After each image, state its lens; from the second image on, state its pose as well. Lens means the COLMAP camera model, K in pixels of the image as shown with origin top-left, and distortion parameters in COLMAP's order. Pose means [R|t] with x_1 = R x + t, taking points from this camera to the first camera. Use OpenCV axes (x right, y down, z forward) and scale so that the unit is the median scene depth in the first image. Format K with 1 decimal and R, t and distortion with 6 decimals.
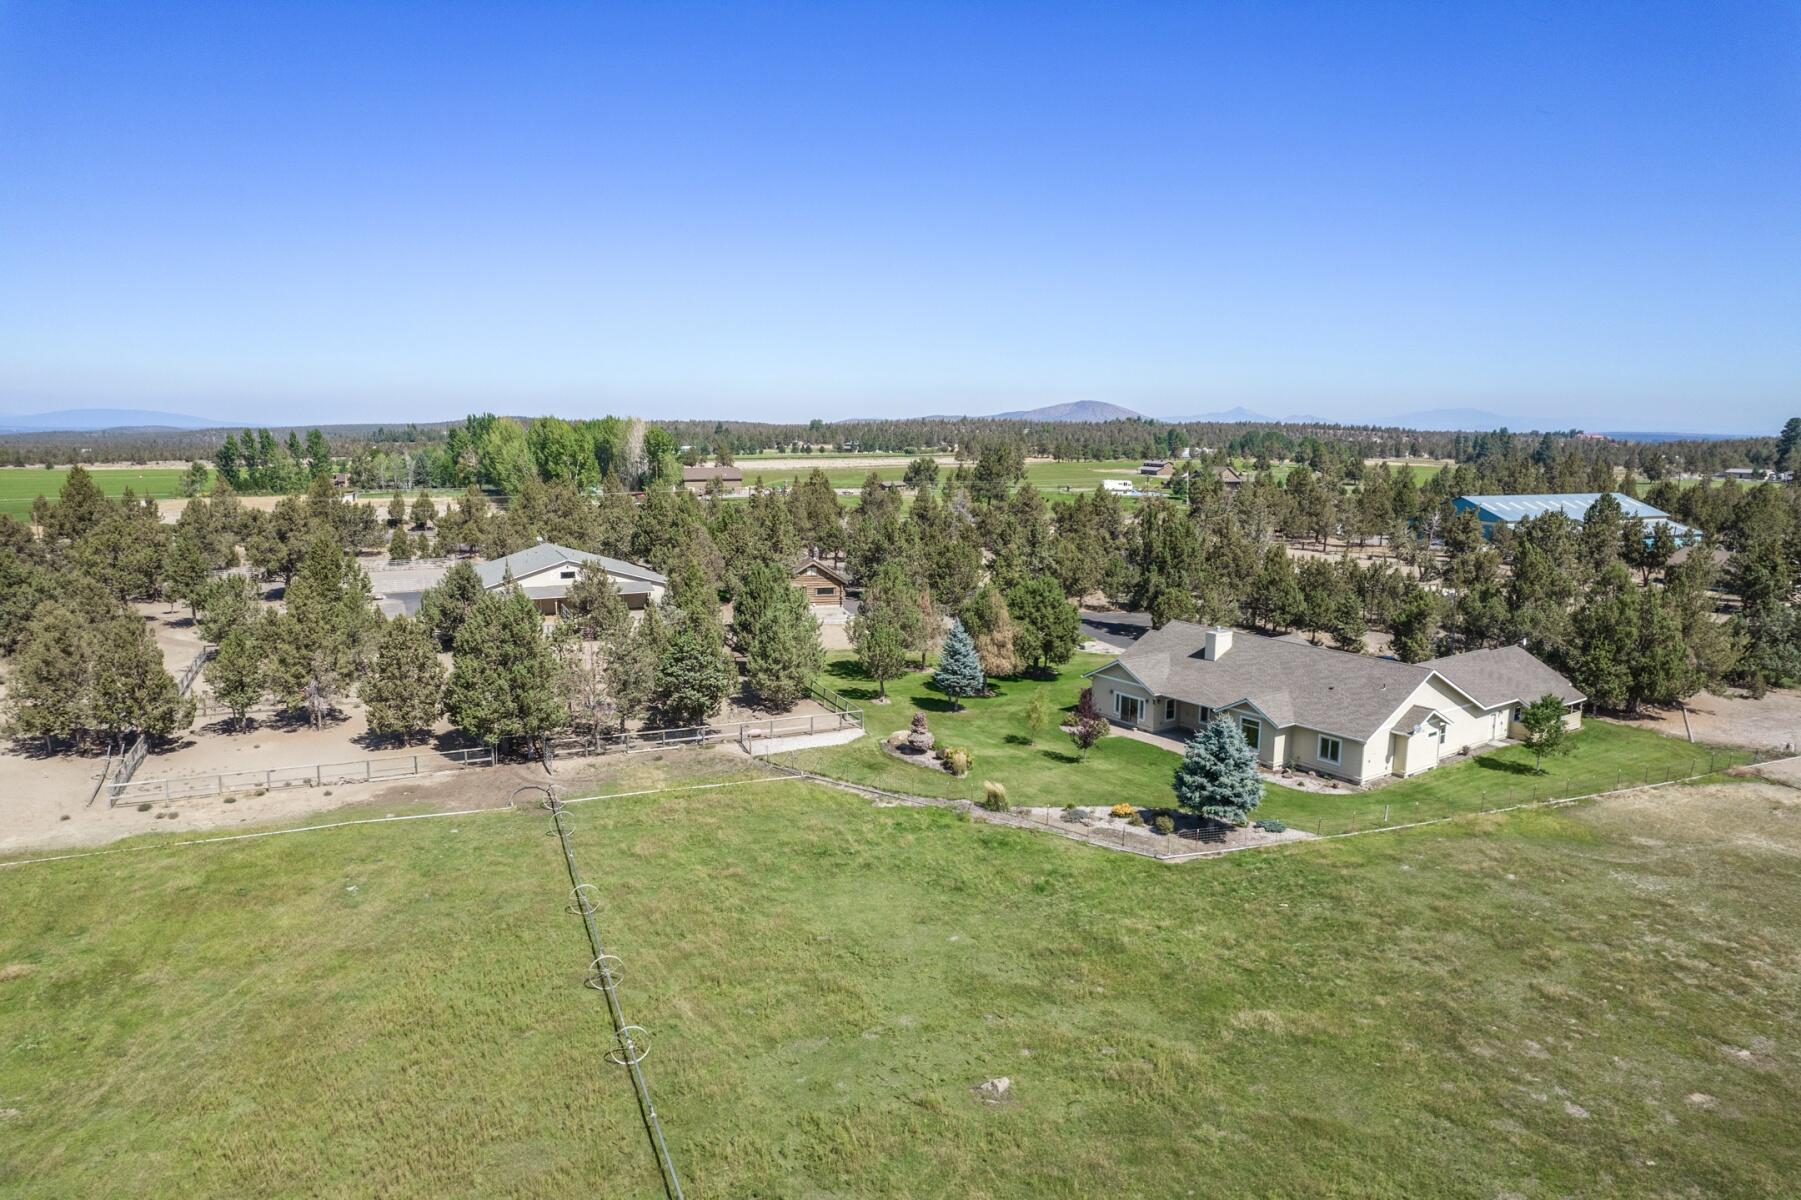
lens RADIAL K [[1139.7, 0, 901.6], [0, 1139.7, 602.4], [0, 0, 1]] dist [-0.038558, 0.002567]
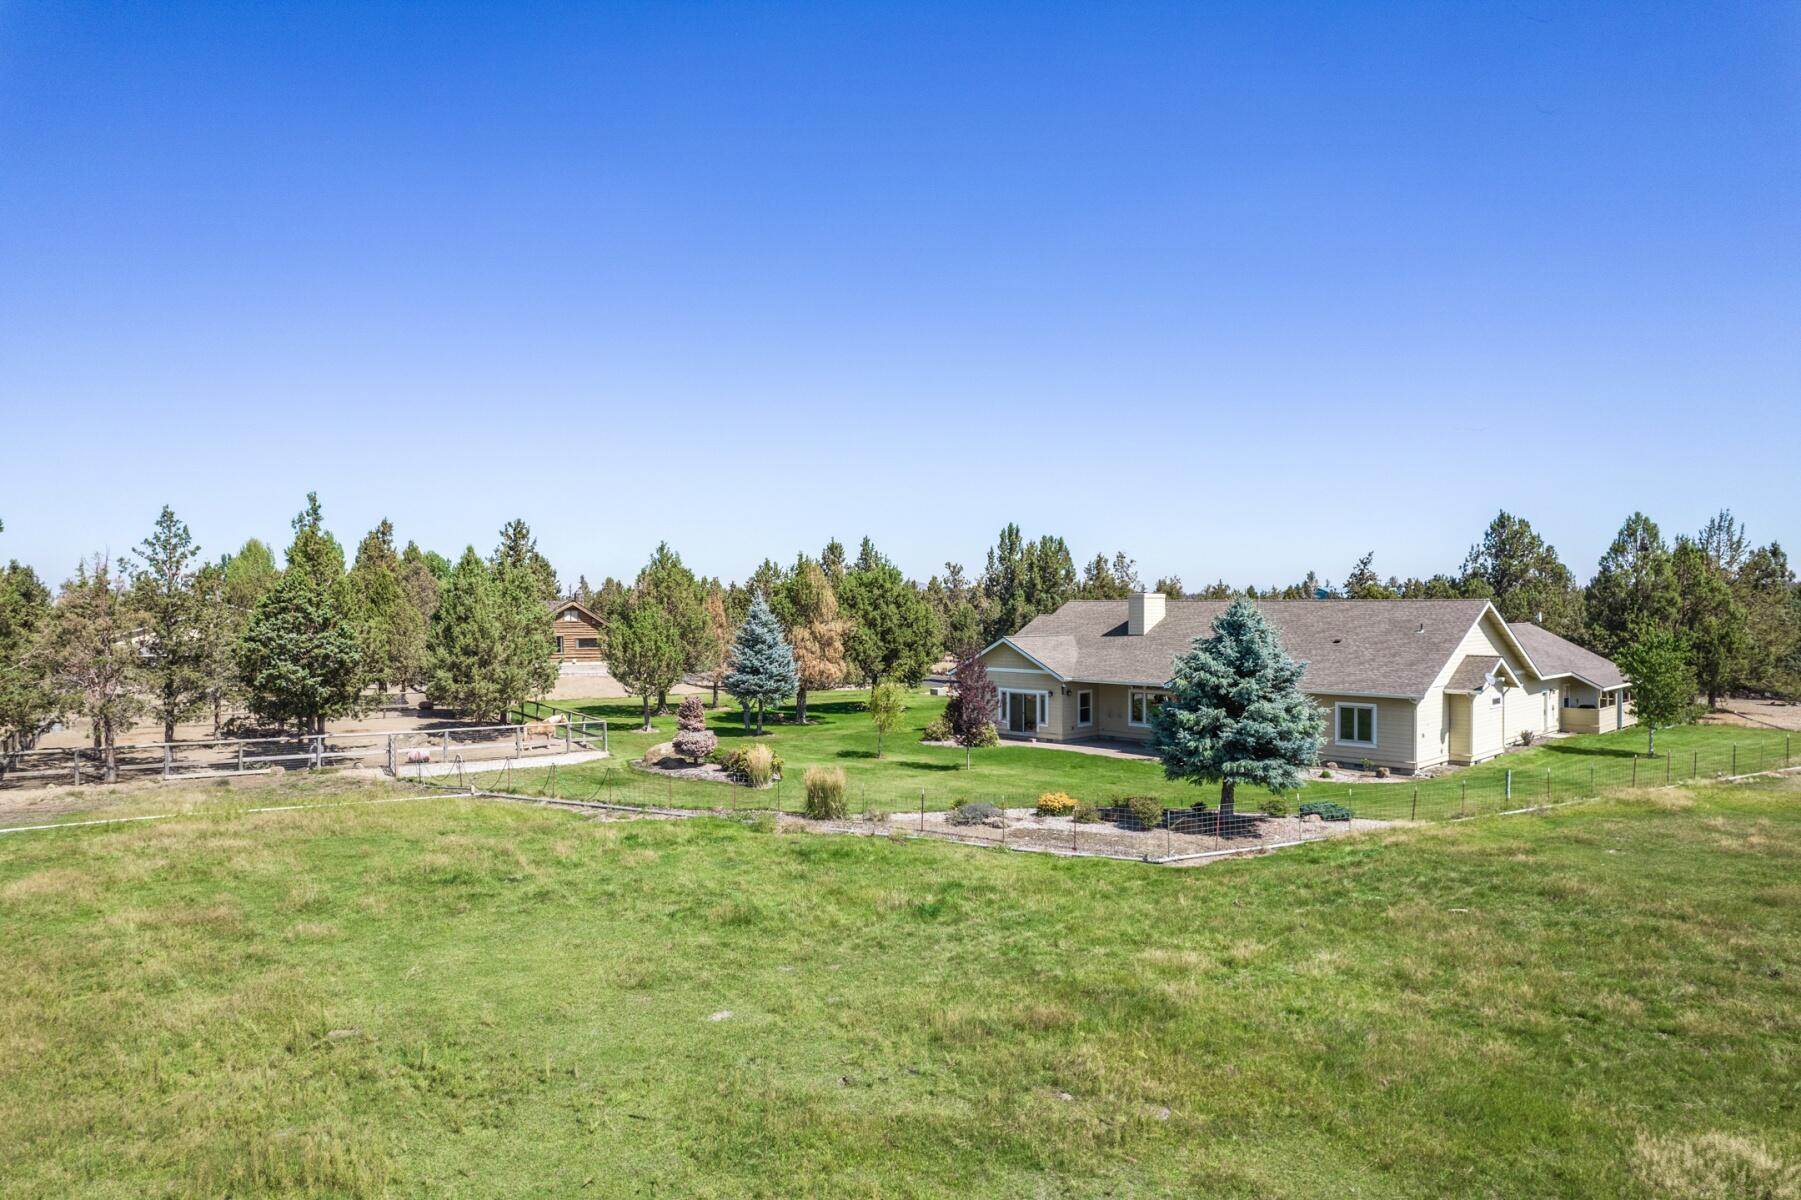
lens RADIAL K [[1139.7, 0, 896.7], [0, 1139.7, 597.5], [0, 0, 1]] dist [-0.038558, 0.002567]
pose [[0.988217, -0.006105, 0.152935, 0.035888], [0.030732, 0.986770, -0.159188, 0.167492], [-0.149940, 0.162013, 0.975331, 0.459859]]
